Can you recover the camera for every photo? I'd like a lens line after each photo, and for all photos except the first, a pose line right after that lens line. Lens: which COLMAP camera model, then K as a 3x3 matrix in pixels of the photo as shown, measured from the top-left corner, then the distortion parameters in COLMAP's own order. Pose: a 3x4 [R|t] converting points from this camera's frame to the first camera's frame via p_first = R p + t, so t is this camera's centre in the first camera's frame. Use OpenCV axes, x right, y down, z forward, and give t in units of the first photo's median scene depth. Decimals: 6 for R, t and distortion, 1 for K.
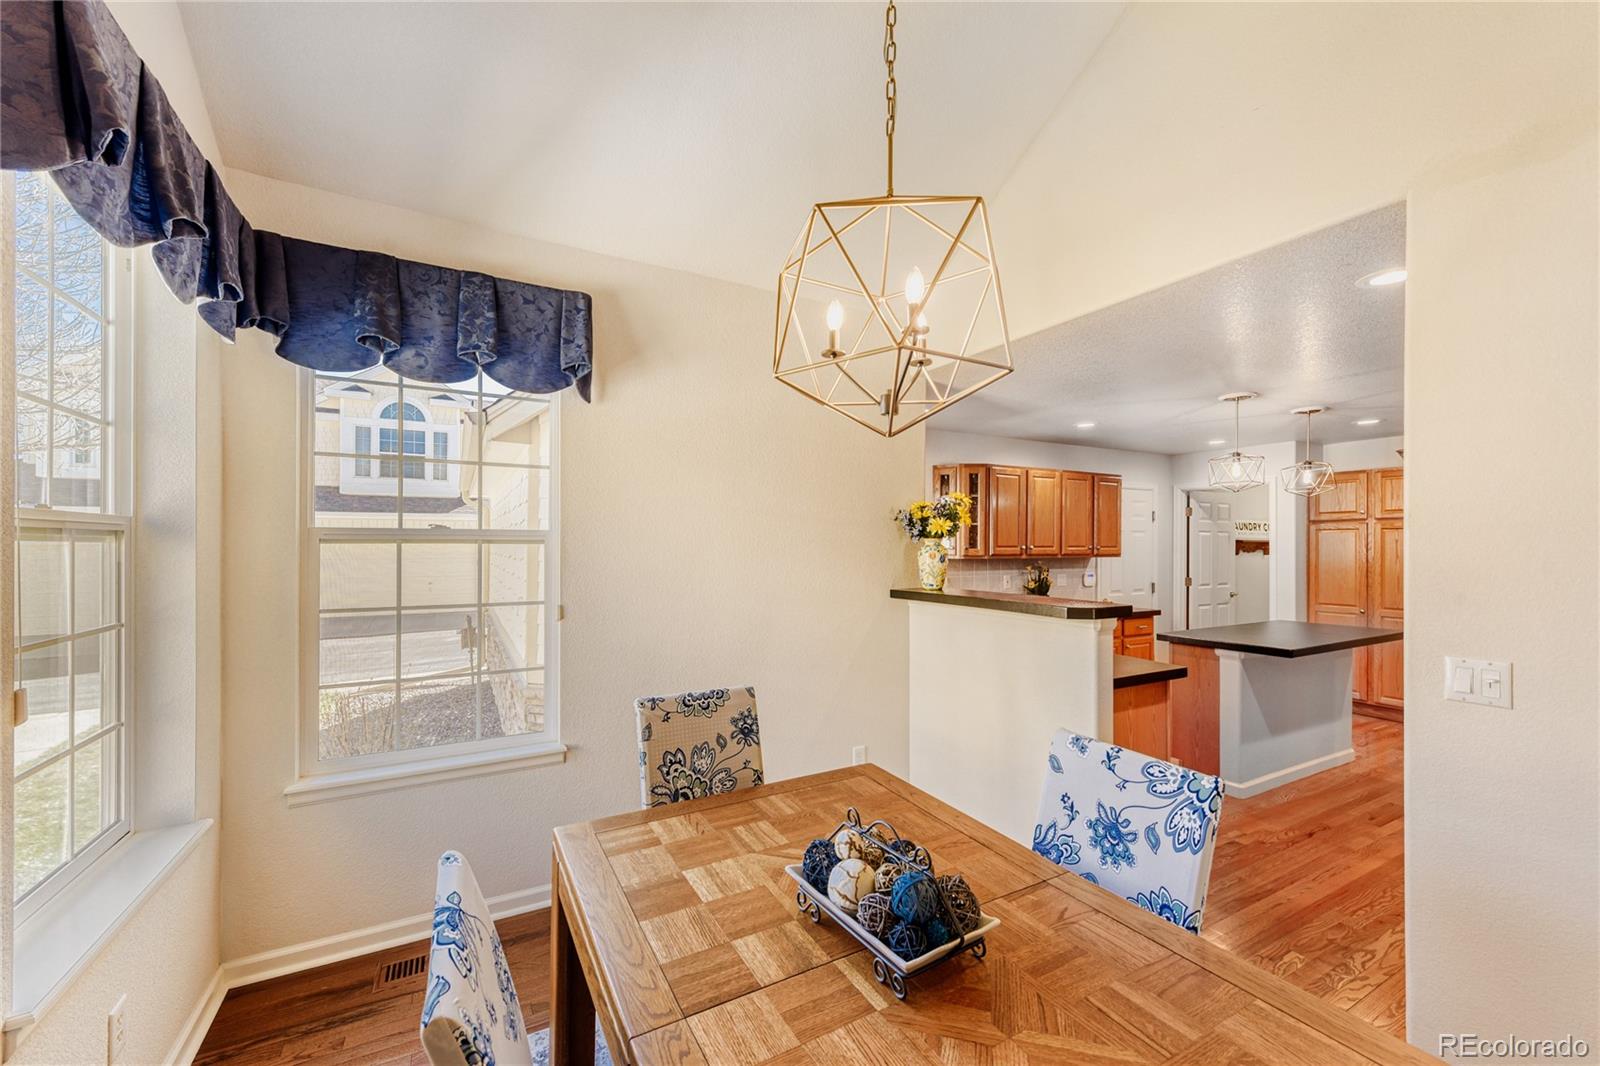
lens RADIAL K [[613.2, 0, 789.4], [0, 613.2, 546.7], [0, 0, 1]] dist [0.000375, -0.000053]
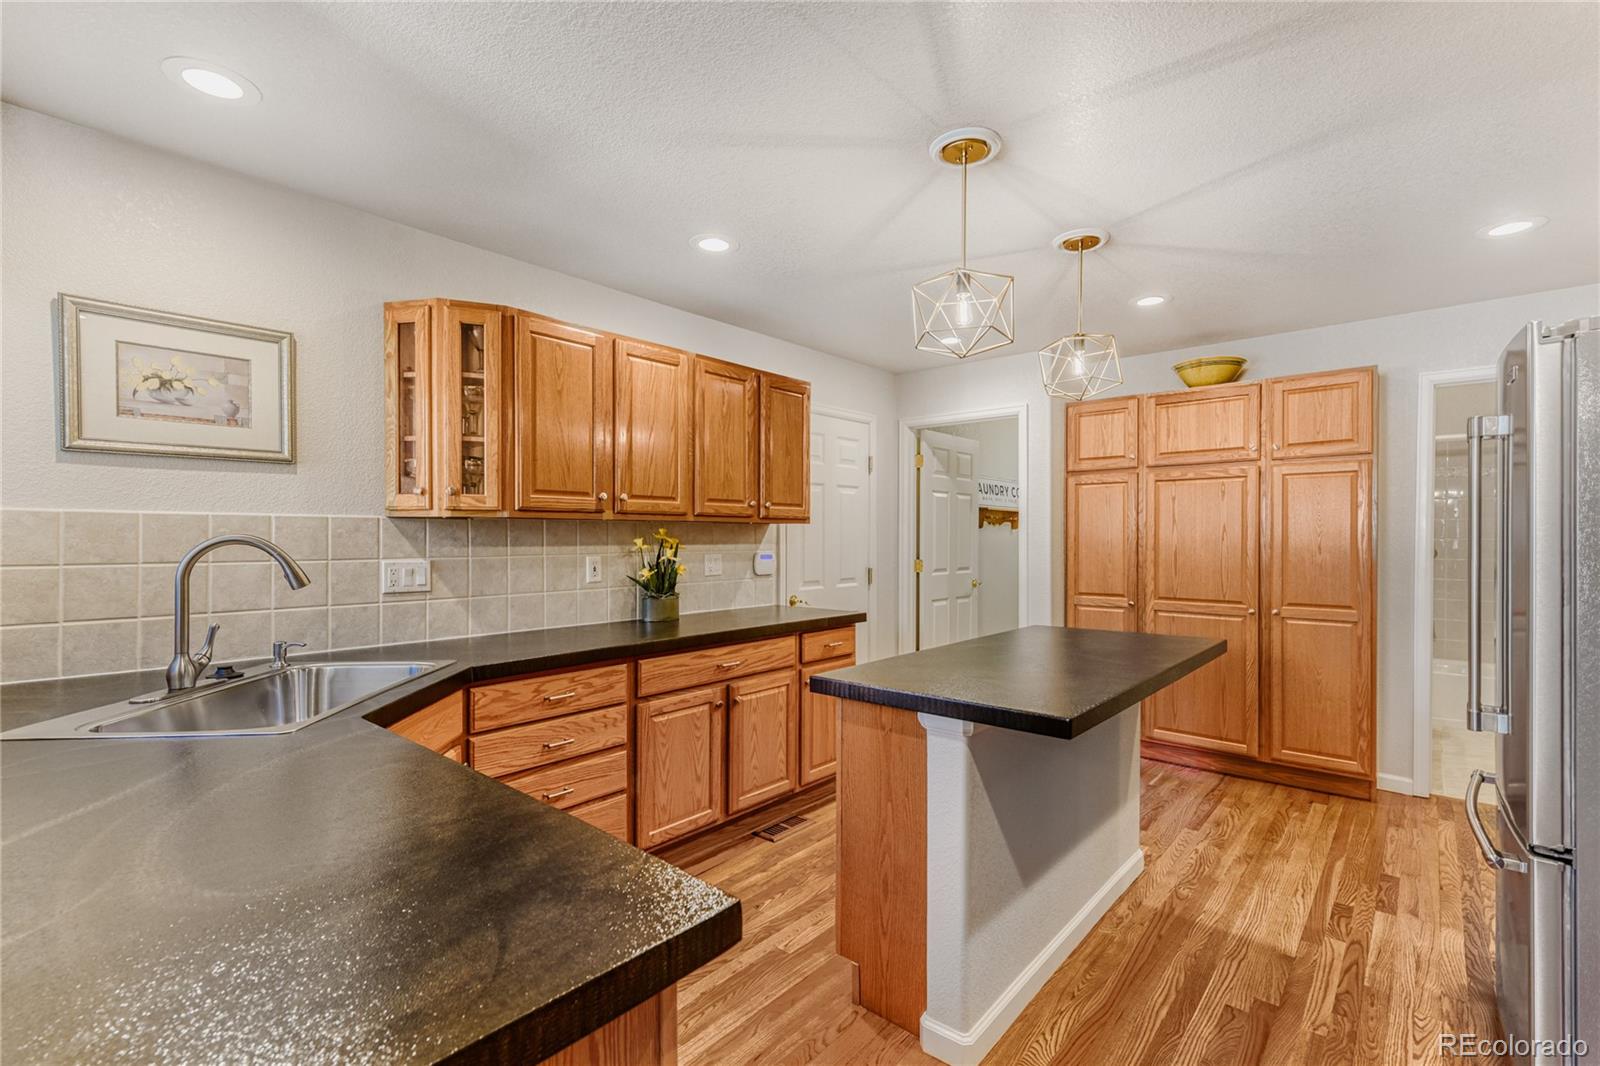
lens RADIAL K [[712.5, 0, 804.2], [0, 712.5, 536.5], [0, 0, 1]] dist [0.001807, 0.000166]
pose [[0.930368, 0.000779, 0.366627, 0.302245], [-0.000701, 1.000000, -0.000346, 0.030995], [-0.366627, 0.000065, 0.930368, 0.391595]]
